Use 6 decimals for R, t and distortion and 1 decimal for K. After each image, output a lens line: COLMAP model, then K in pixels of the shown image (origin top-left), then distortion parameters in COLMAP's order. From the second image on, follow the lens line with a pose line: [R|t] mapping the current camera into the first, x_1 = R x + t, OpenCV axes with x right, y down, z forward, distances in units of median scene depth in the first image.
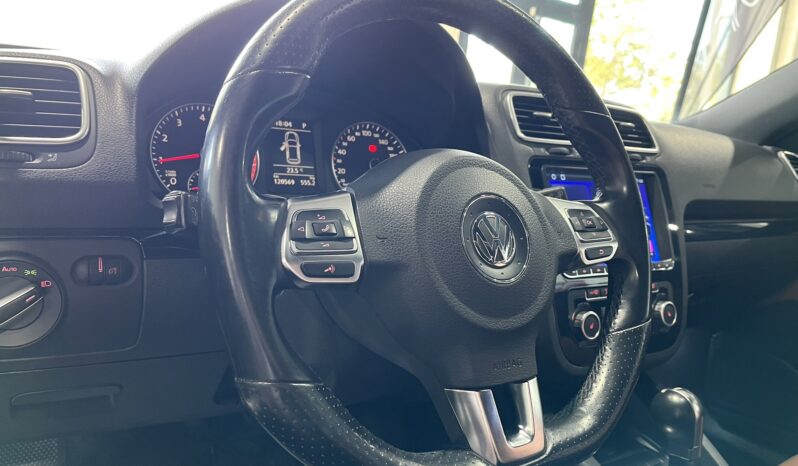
lens RADIAL K [[610.2, 0, 394.6], [0, 610.2, 232.6], [0, 0, 1]] dist [0.032072, -0.048529]
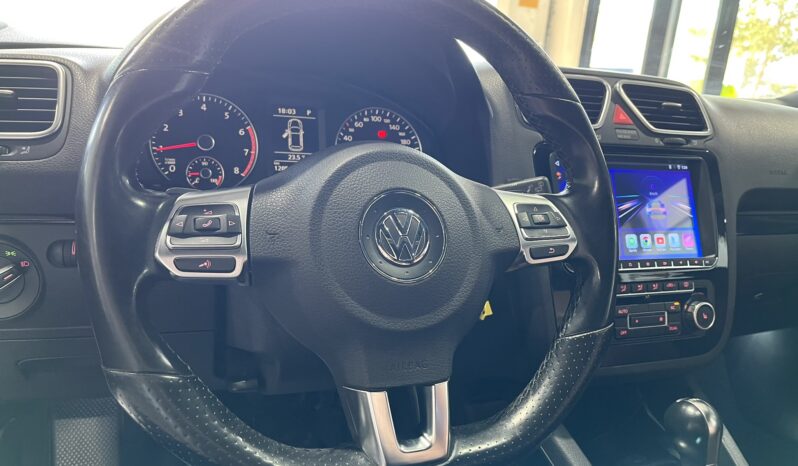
lens RADIAL K [[610.2, 0, 401.9], [0, 610.2, 232.1], [0, 0, 1]] dist [0.032072, -0.048529]
pose [[0.979243, 0.026195, -0.200988, 0.247080], [-0.018626, 0.999048, 0.039459, -0.023601], [0.201830, -0.034896, 0.978799, 0.040291]]
